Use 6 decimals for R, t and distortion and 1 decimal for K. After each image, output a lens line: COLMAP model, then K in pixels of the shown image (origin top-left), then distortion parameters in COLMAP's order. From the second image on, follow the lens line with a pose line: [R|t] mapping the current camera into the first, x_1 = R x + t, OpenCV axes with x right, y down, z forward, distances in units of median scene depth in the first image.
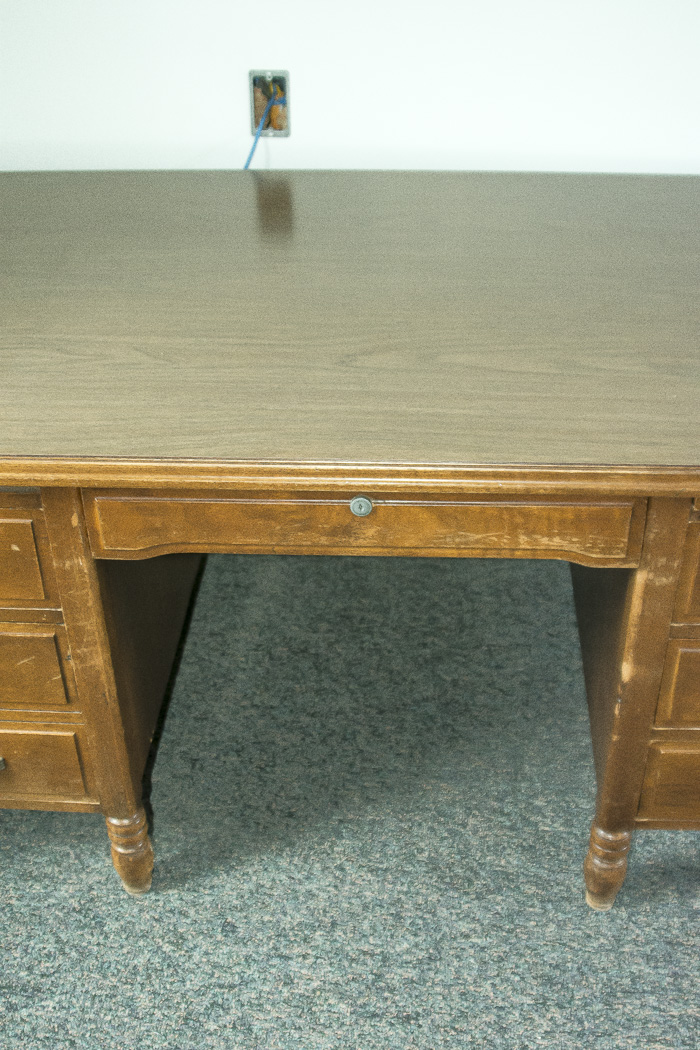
lens RADIAL K [[1275.7, 0, 353.5], [0, 1275.7, 504.7], [0, 0, 1]] dist [-0.165871, 0.099162]
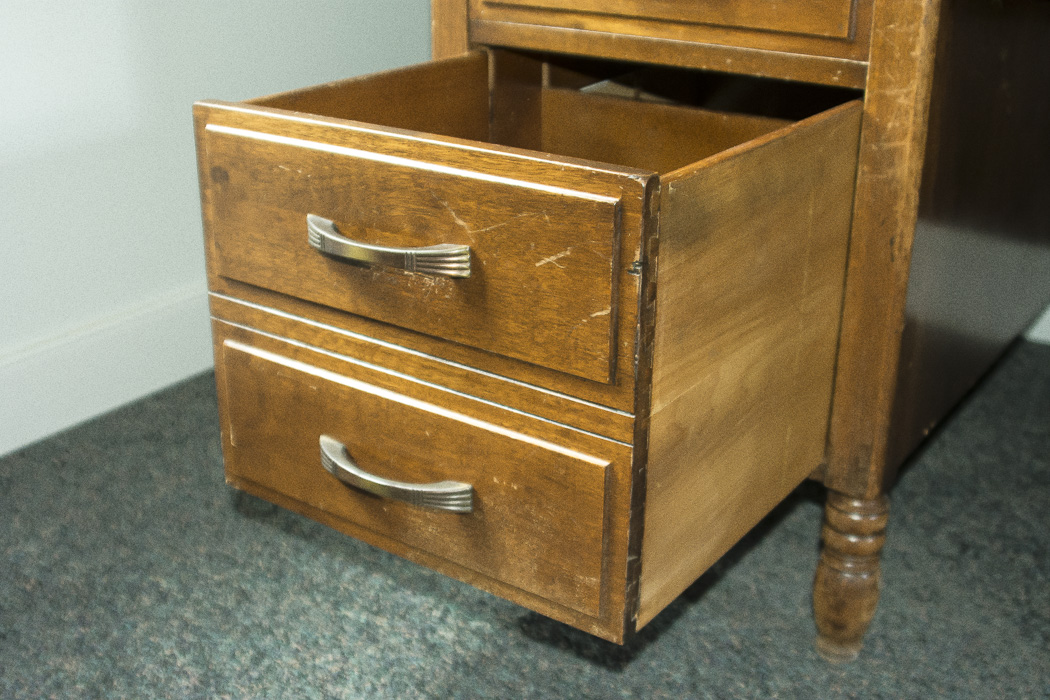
lens RADIAL K [[1275.7, 0, 525.0], [0, 1275.7, 350.0], [0, 0, 1]] dist [-0.165871, 0.099162]
pose [[0.852026, 0.219873, -0.475086, -0.042676], [-0.311076, 0.942566, -0.121662, 0.306362], [0.421050, 0.251447, 0.871488, 0.369476]]
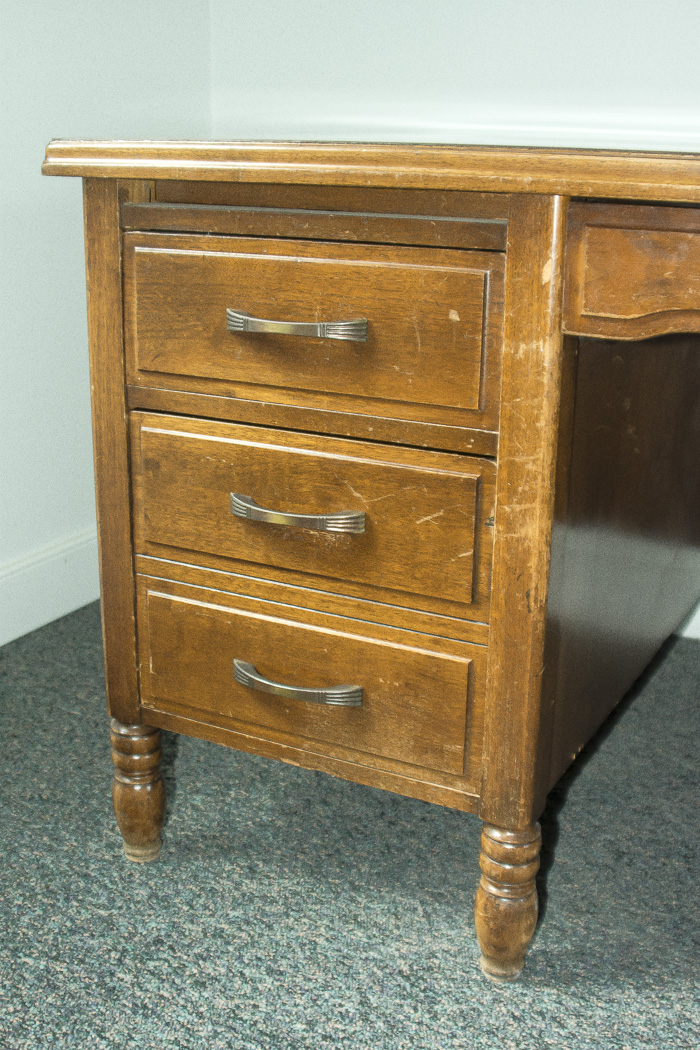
lens RADIAL K [[1275.7, 0, 353.5], [0, 1275.7, 504.7], [0, 0, 1]] dist [-0.165871, 0.099162]
pose [[0.909745, 0.149464, -0.387329, -0.026285], [-0.255282, 0.937122, -0.237978, 0.267213], [0.327405, 0.315378, 0.890698, 0.330204]]
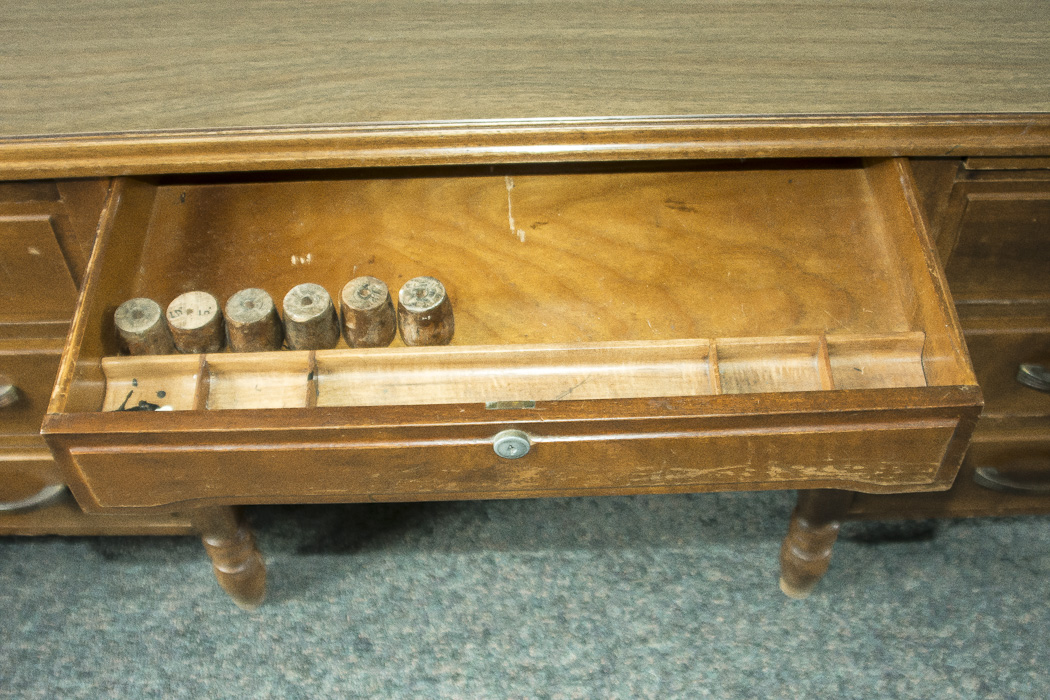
lens RADIAL K [[1275.7, 0, 525.0], [0, 1275.7, 350.0], [0, 0, 1]] dist [-0.165871, 0.099162]
pose [[0.997636, -0.055263, 0.040849, -0.014239], [0.042523, 0.963367, 0.264793, -0.076232], [-0.053986, -0.262430, 0.963440, 0.233613]]
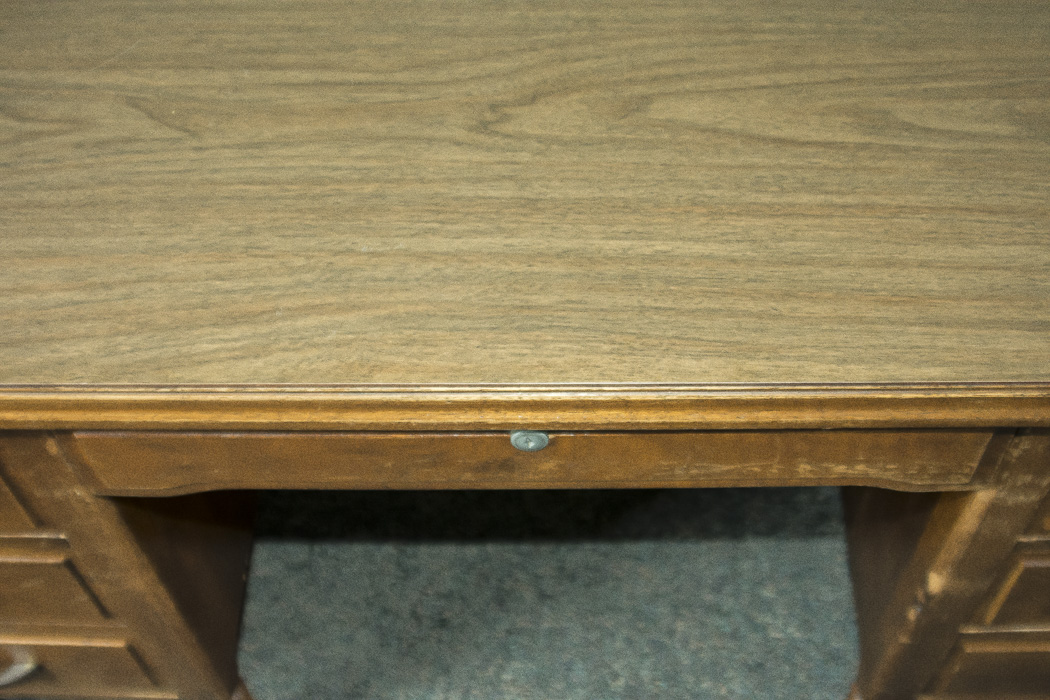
lens RADIAL K [[1265.1, 0, 525.0], [0, 1265.1, 350.0], [0, 0, 1]] dist [-0.149857, 0.018802]
pose [[0.999066, -0.042366, 0.008479, 0.000506], [0.037129, 0.942204, 0.332976, -0.182247], [-0.022095, -0.332350, 0.942897, 0.382565]]
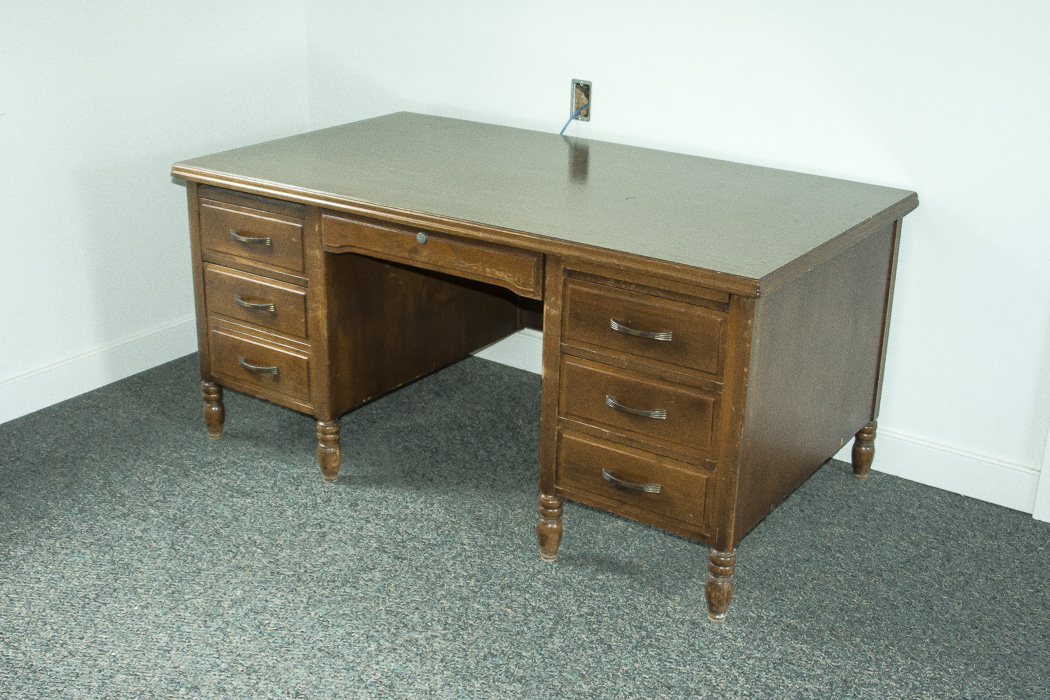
lens RADIAL K [[1275.7, 0, 525.0], [0, 1275.7, 350.0], [0, 0, 1]] dist [-0.165871, 0.099162]
pose [[0.855185, 0.215314, -0.471486, 0.911524], [-0.318400, 0.936002, -0.150071, 0.335563], [0.408999, 0.278460, 0.869011, -0.507609]]
